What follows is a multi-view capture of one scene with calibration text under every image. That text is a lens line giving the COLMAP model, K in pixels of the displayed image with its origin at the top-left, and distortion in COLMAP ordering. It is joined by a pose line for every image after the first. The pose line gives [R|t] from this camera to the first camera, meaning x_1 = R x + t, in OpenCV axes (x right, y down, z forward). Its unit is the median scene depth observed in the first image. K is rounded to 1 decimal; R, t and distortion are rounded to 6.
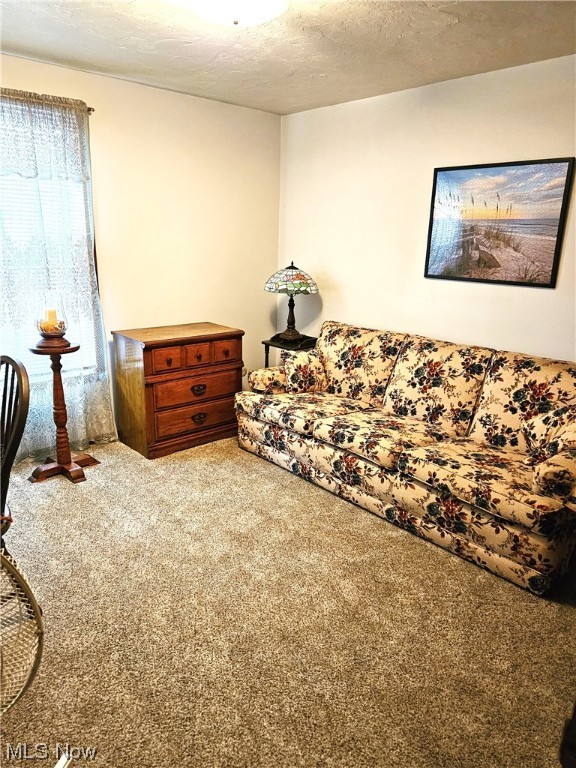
lens RADIAL K [[511.5, 0, 288.5], [0, 511.5, 418.8], [0, 0, 1]] dist [-0.039333, 0.000503]
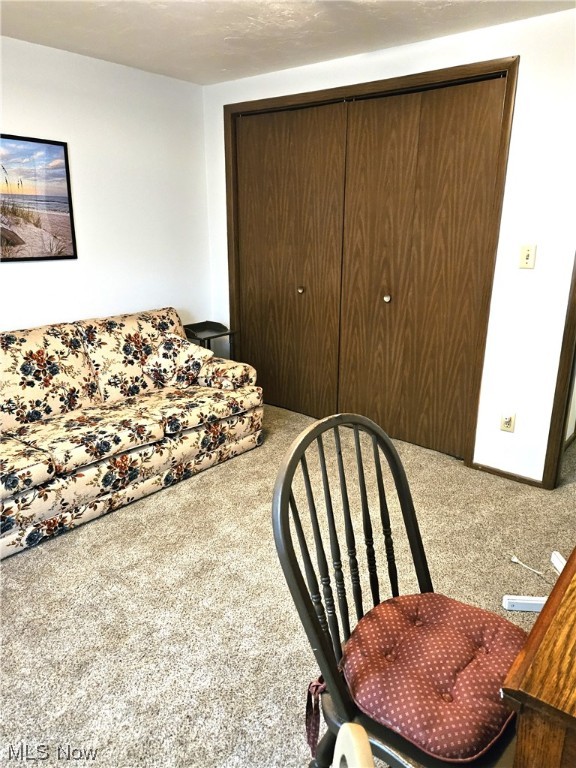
lens RADIAL K [[542.6, 0, 288.0], [0, 542.6, 384.0], [0, 0, 1]] dist [0.102226, -0.073643]
pose [[-0.158687, -0.306632, 0.938507, -0.795166], [0.307563, 0.887903, 0.342103, -0.283321], [-0.938202, 0.342937, -0.046590, 0.699027]]
